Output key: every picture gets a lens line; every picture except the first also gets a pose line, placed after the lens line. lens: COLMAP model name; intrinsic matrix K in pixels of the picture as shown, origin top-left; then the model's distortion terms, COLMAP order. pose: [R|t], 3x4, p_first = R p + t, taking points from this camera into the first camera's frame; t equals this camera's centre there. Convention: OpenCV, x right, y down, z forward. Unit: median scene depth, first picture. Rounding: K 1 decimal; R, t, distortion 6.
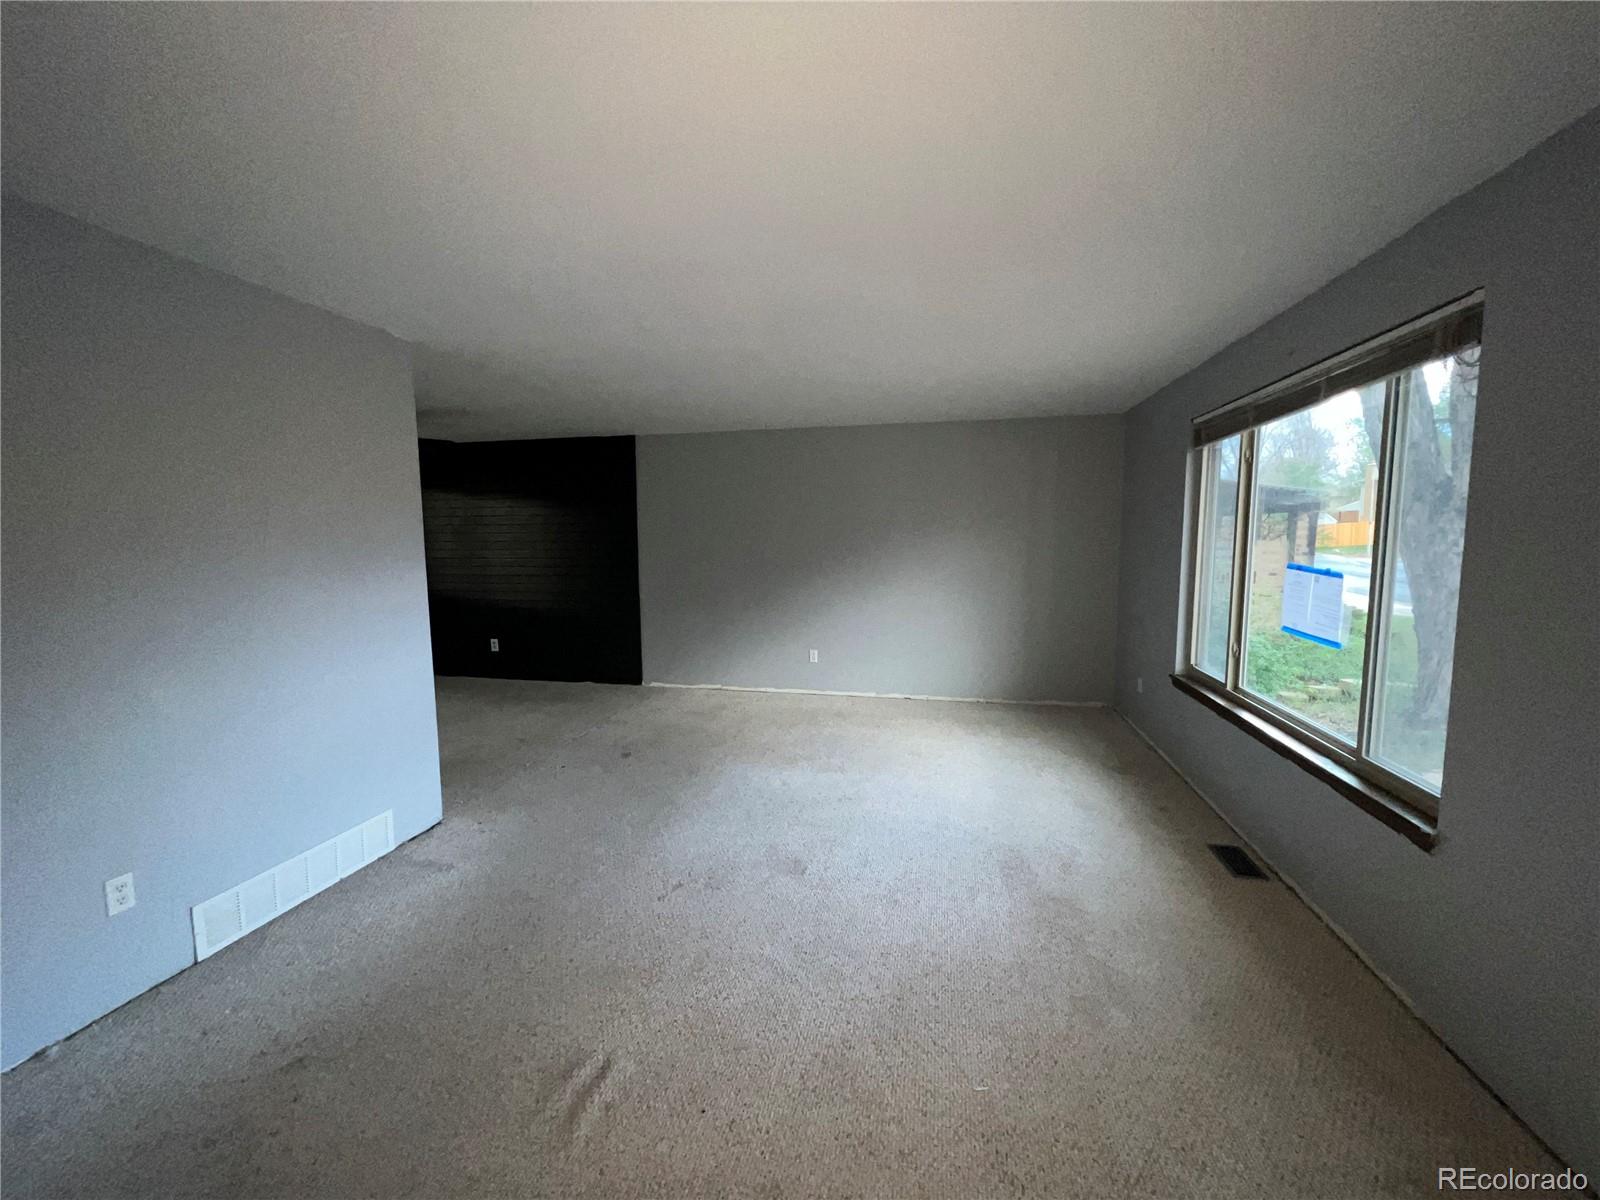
lens RADIAL K [[643.2, 0, 794.5], [0, 643.2, 600.4], [0, 0, 1]] dist [-0.001648, 0.000061]
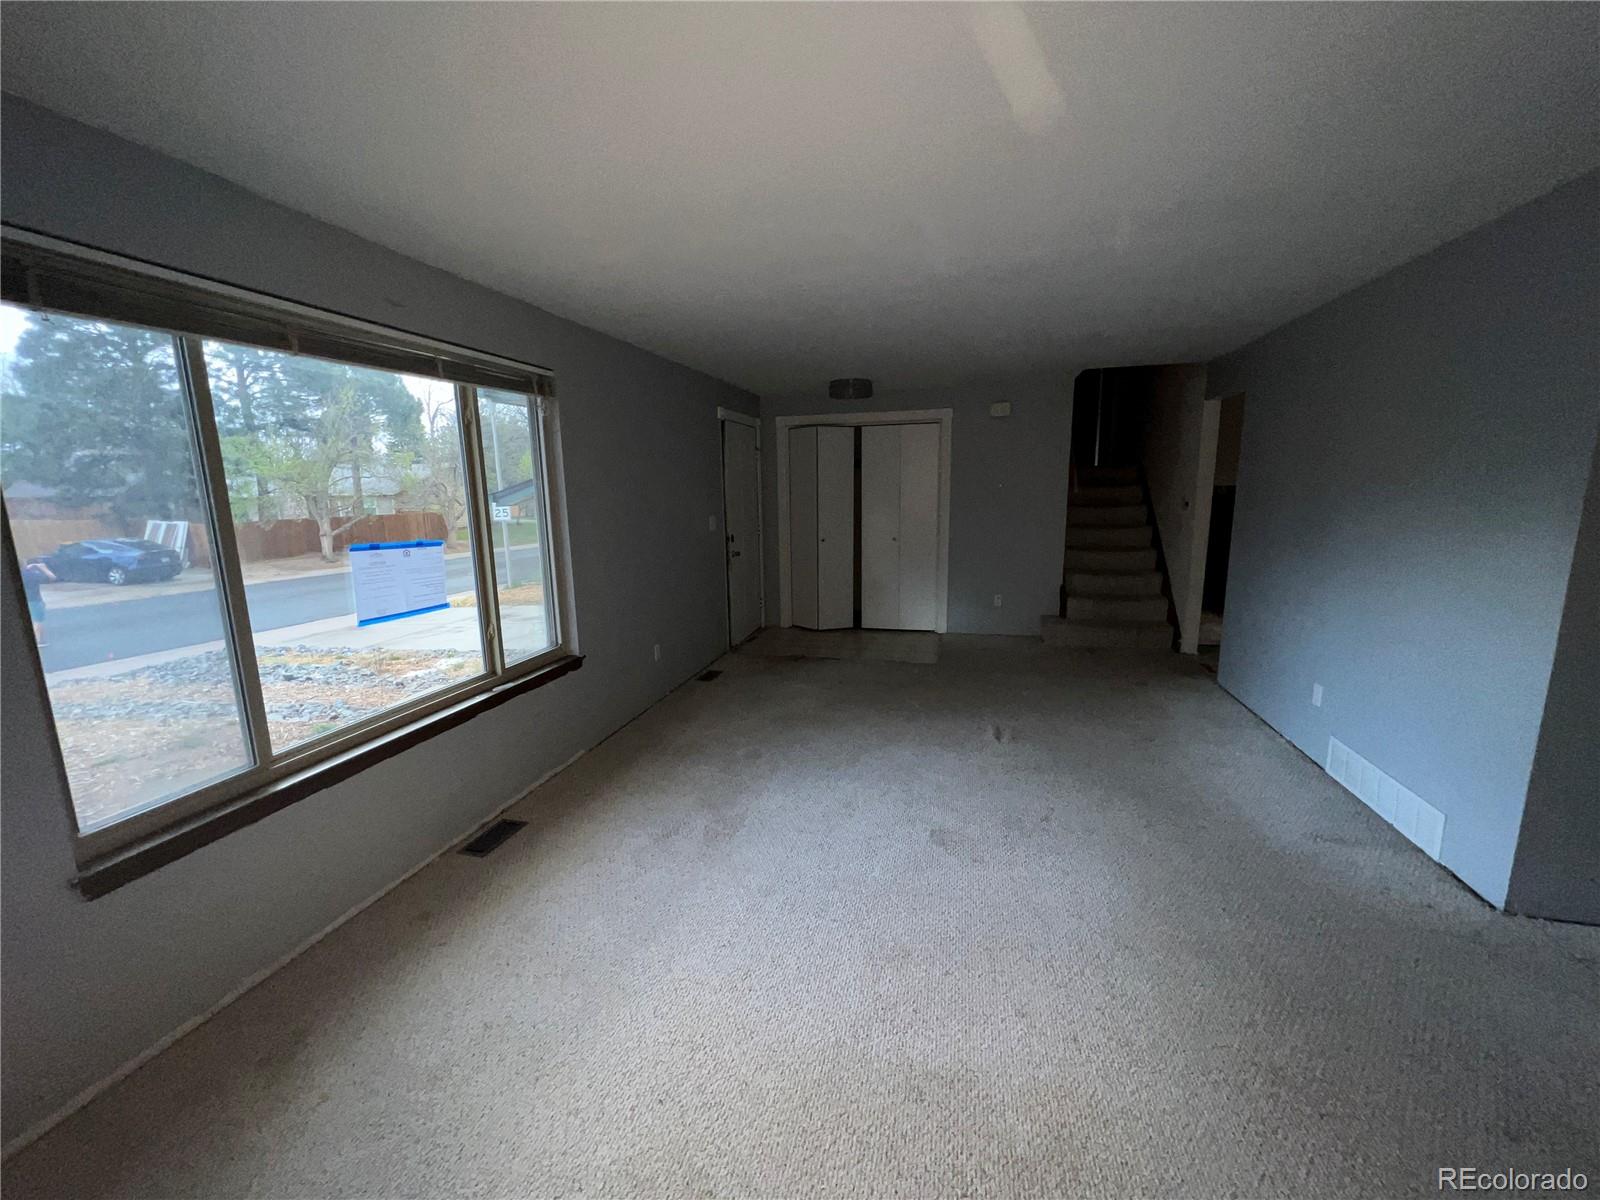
lens RADIAL K [[643.2, 0, 794.5], [0, 643.2, 600.4], [0, 0, 1]] dist [-0.001648, 0.000061]
pose [[-0.998821, 0.019076, 0.044640, 0.188192], [0.030577, 0.961437, 0.273320, -0.218636], [-0.037705, 0.274363, -0.960887, 1.987548]]
